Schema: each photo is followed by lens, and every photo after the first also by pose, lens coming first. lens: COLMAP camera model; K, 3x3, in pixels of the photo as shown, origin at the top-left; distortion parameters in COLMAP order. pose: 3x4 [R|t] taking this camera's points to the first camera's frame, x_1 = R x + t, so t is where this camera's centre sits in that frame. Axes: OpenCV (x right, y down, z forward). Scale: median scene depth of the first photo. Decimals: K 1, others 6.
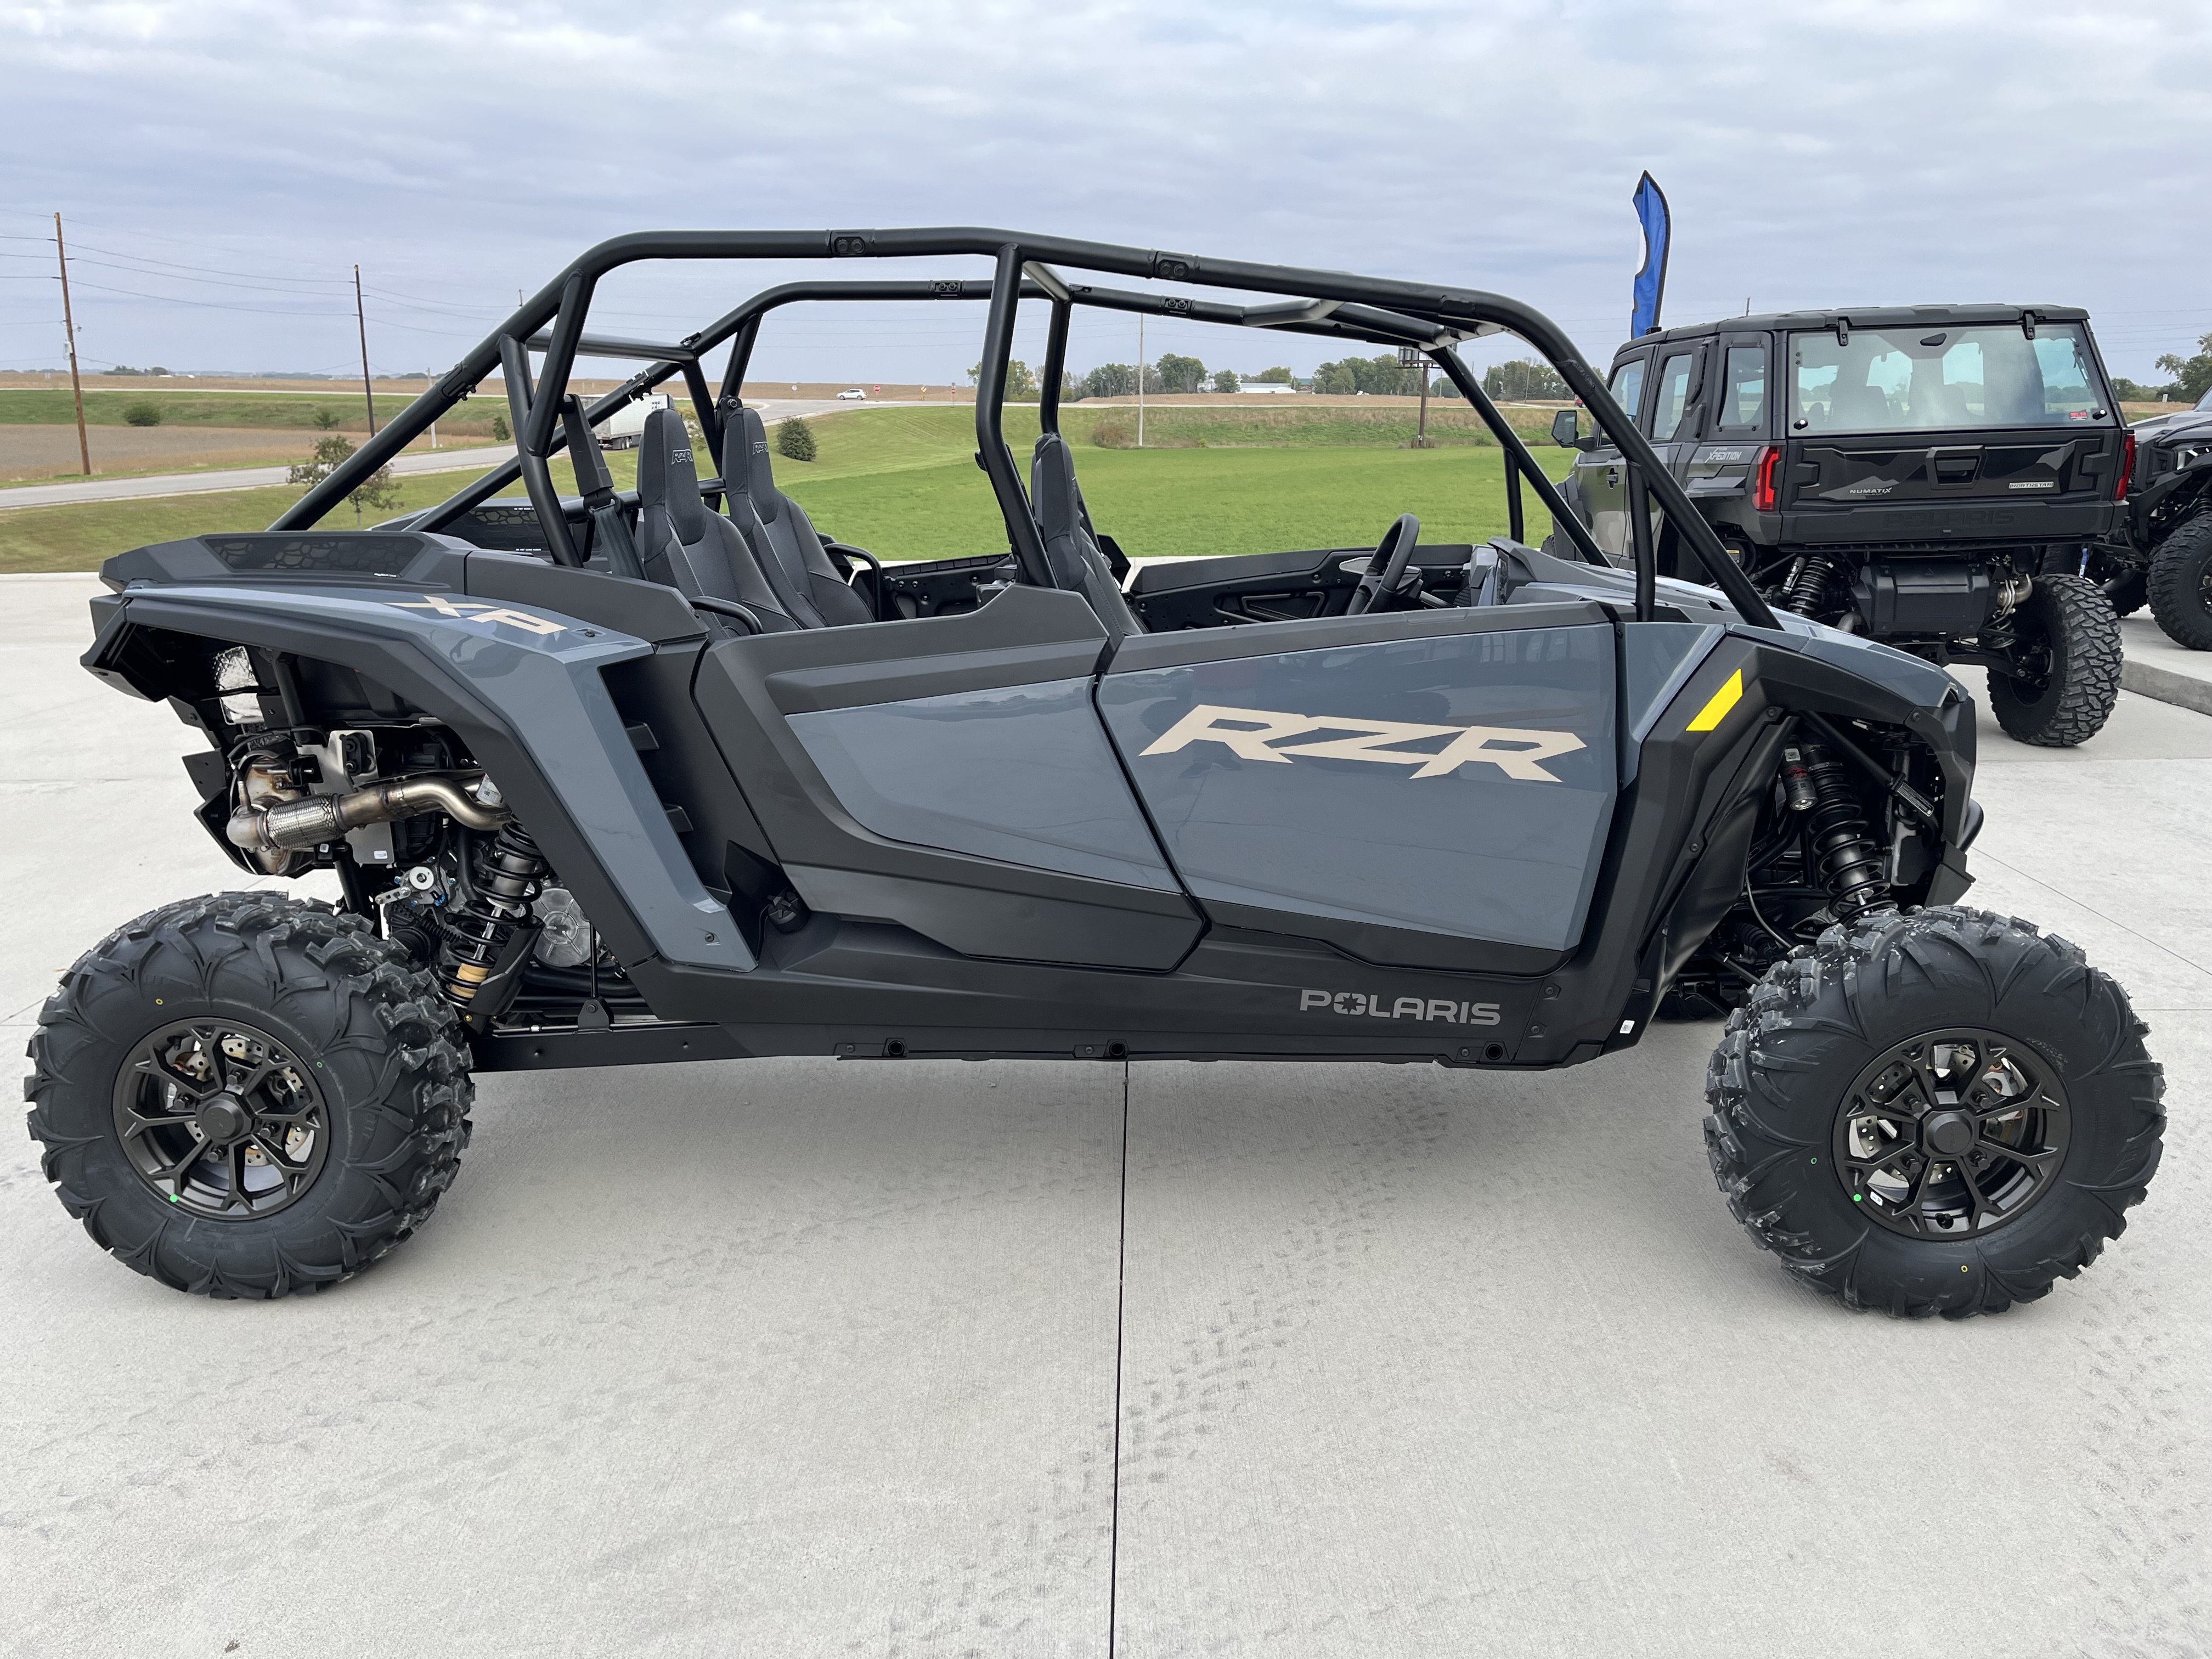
lens RADIAL K [[1677.8, 0, 1096.6], [0, 1677.8, 835.0], [0, 0, 1]] dist [0.112653, -0.148581]
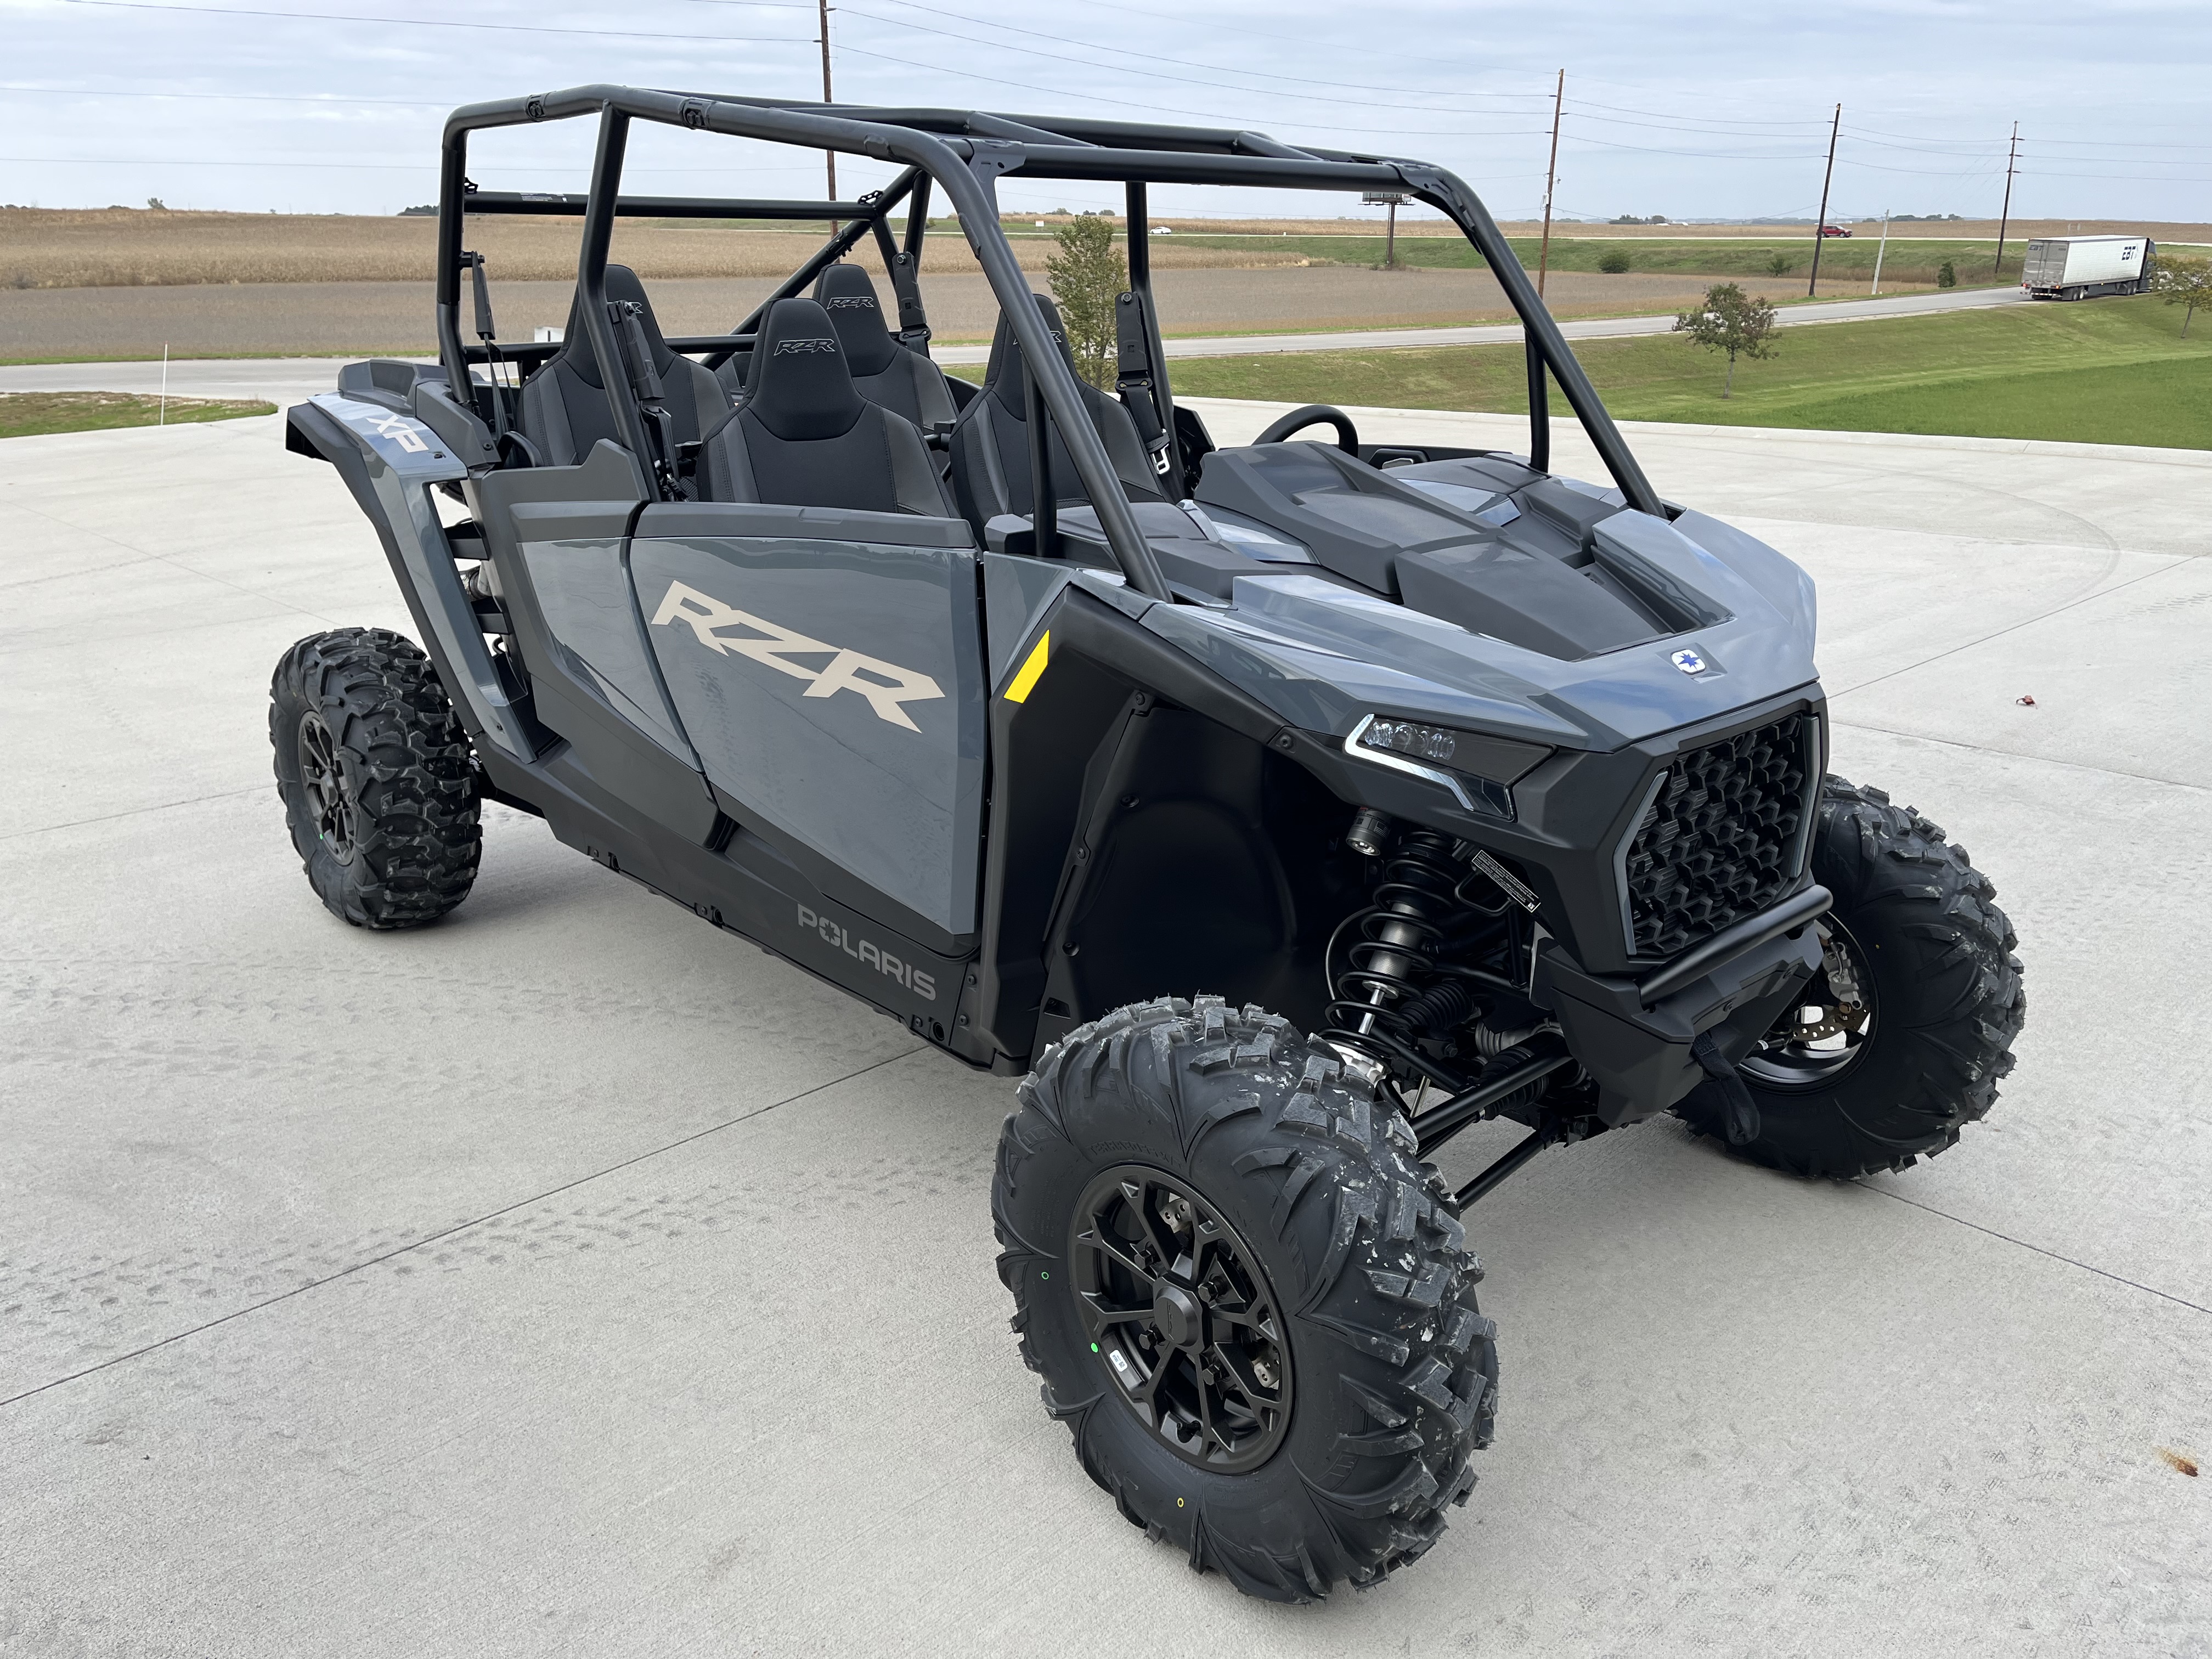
lens RADIAL K [[1677.8, 0, 1096.6], [0, 1677.8, 835.0], [0, 0, 1]] dist [0.112653, -0.148581]
pose [[0.705286, 0.235466, -0.668675, 0.859077], [-0.179545, 0.971805, 0.152835, -0.118818], [0.685810, 0.012265, 0.727678, 0.427339]]
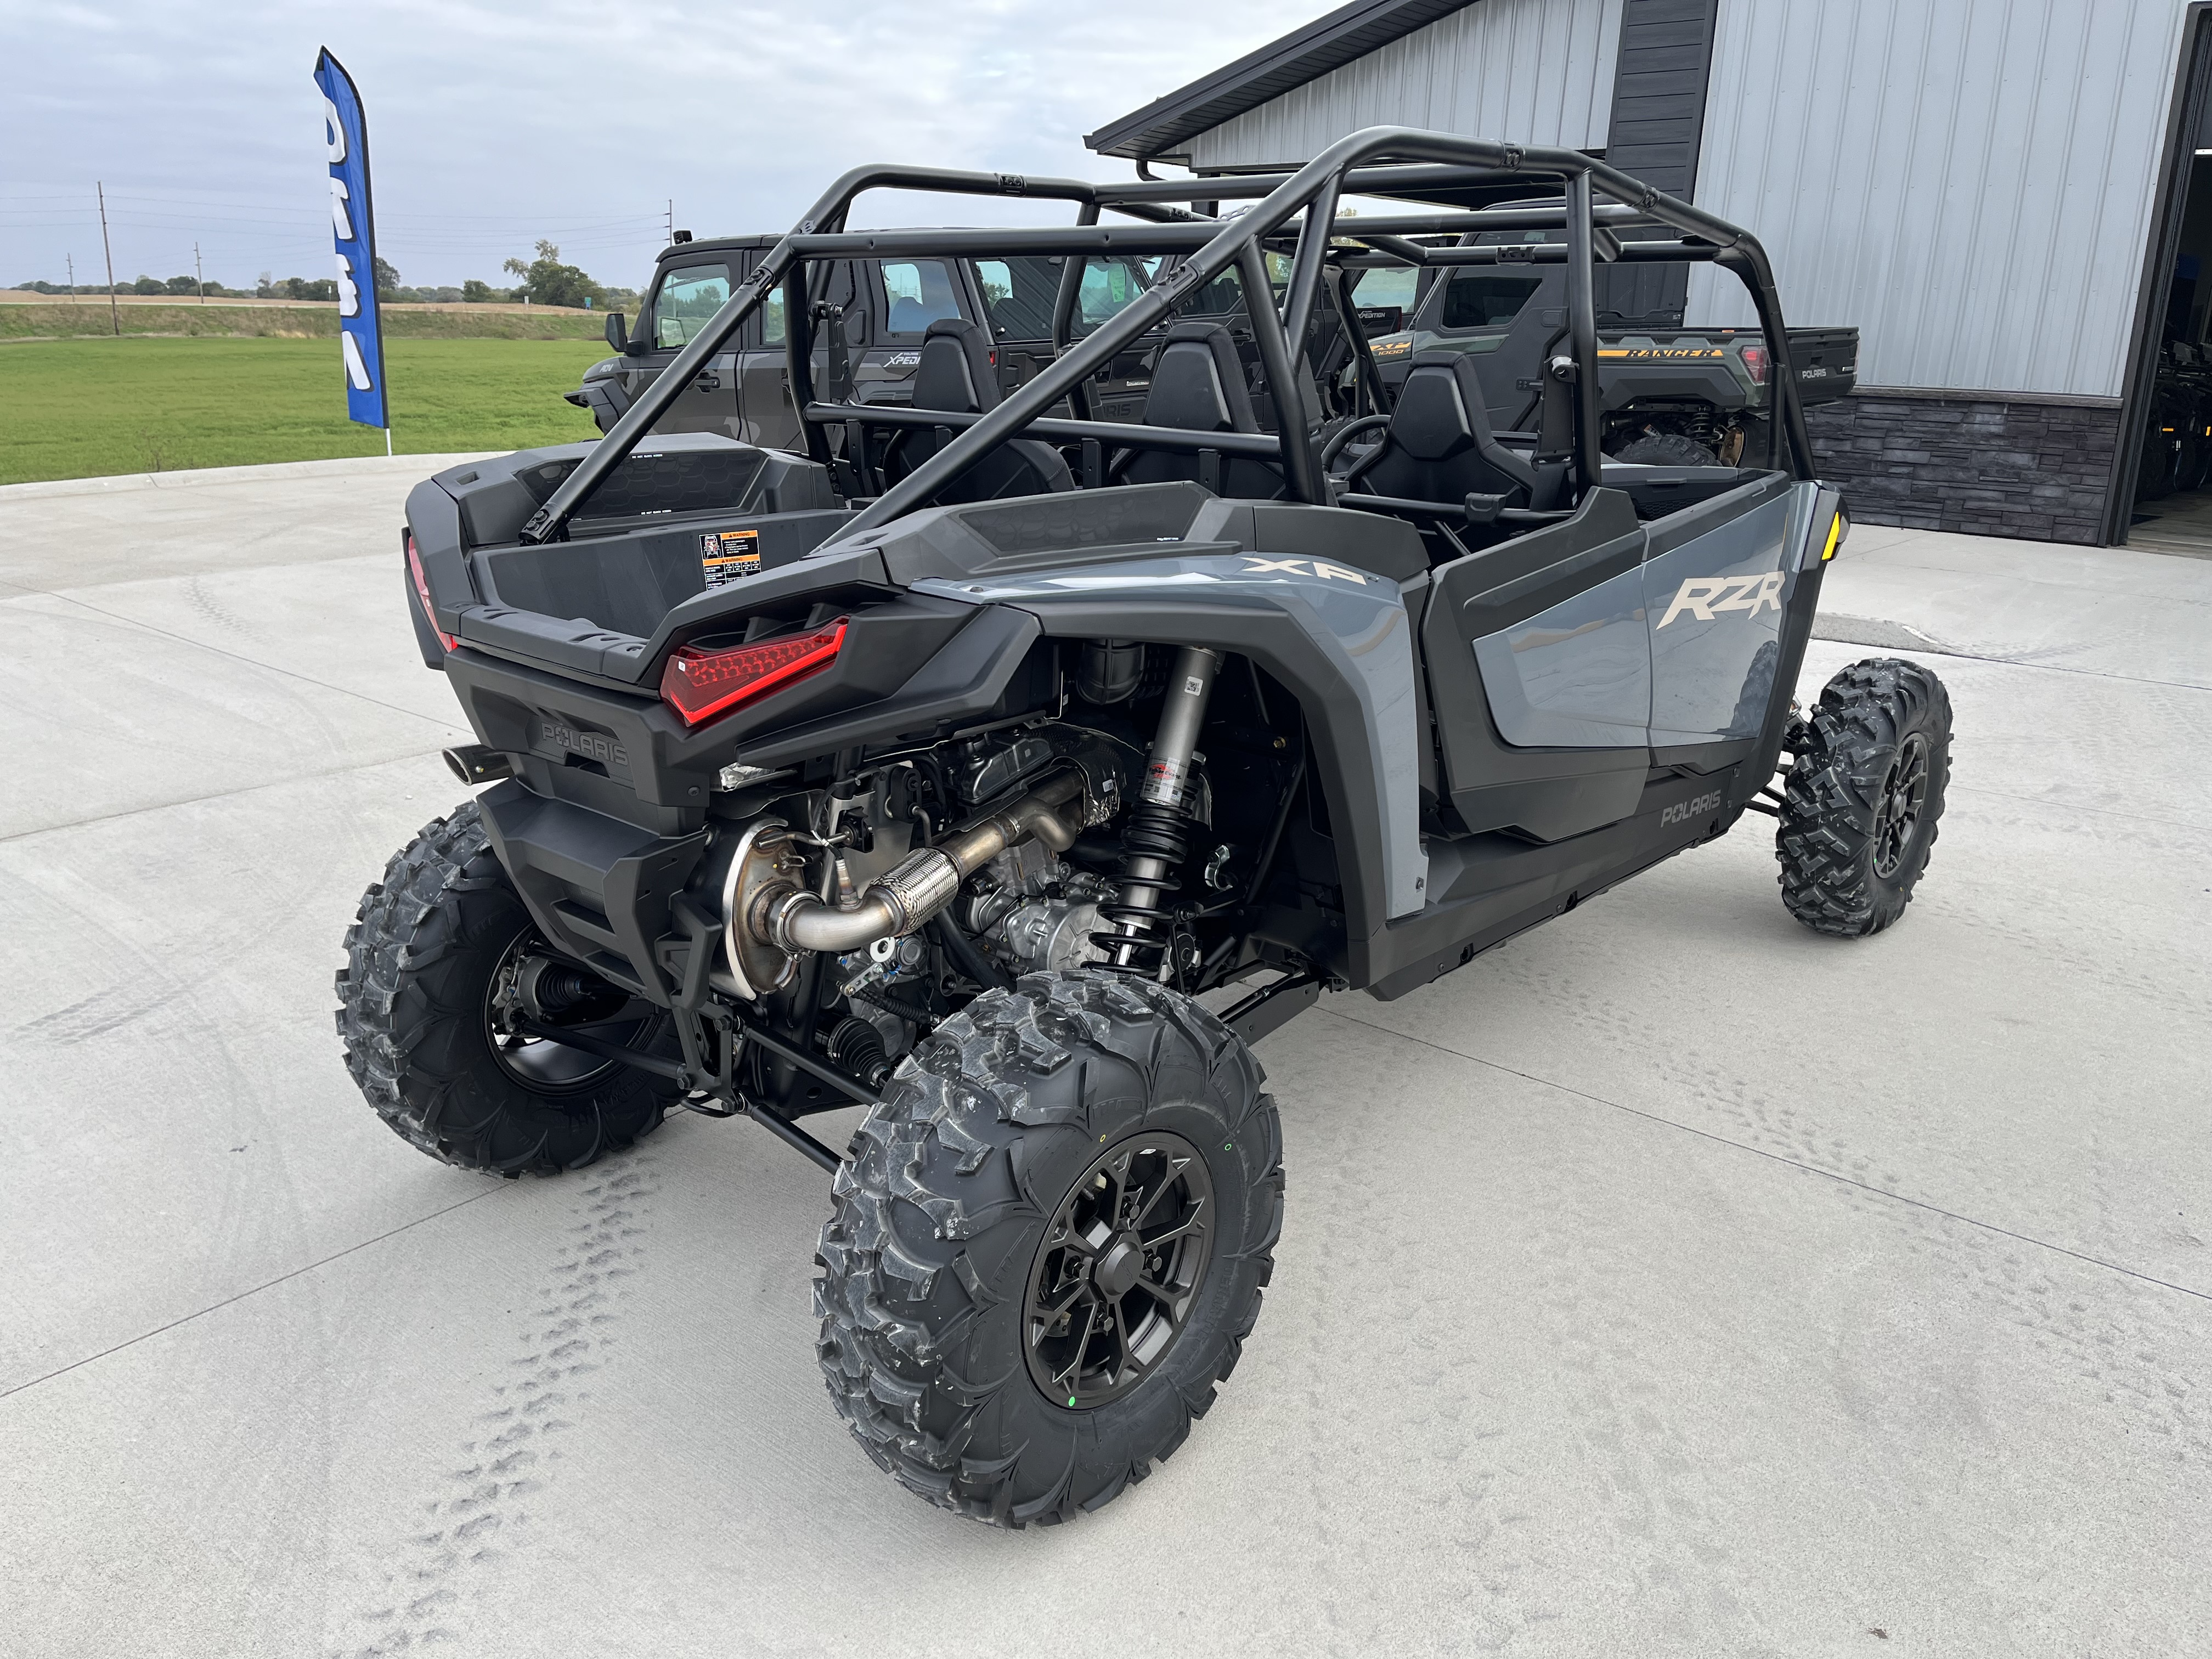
lens RADIAL K [[1677.8, 0, 1096.6], [0, 1677.8, 835.0], [0, 0, 1]] dist [0.112653, -0.148581]
pose [[0.634333, -0.219057, 0.741374, -1.043077], [0.177219, 0.974679, 0.136361, -0.128894], [-0.752473, 0.044887, 0.657092, 0.504326]]
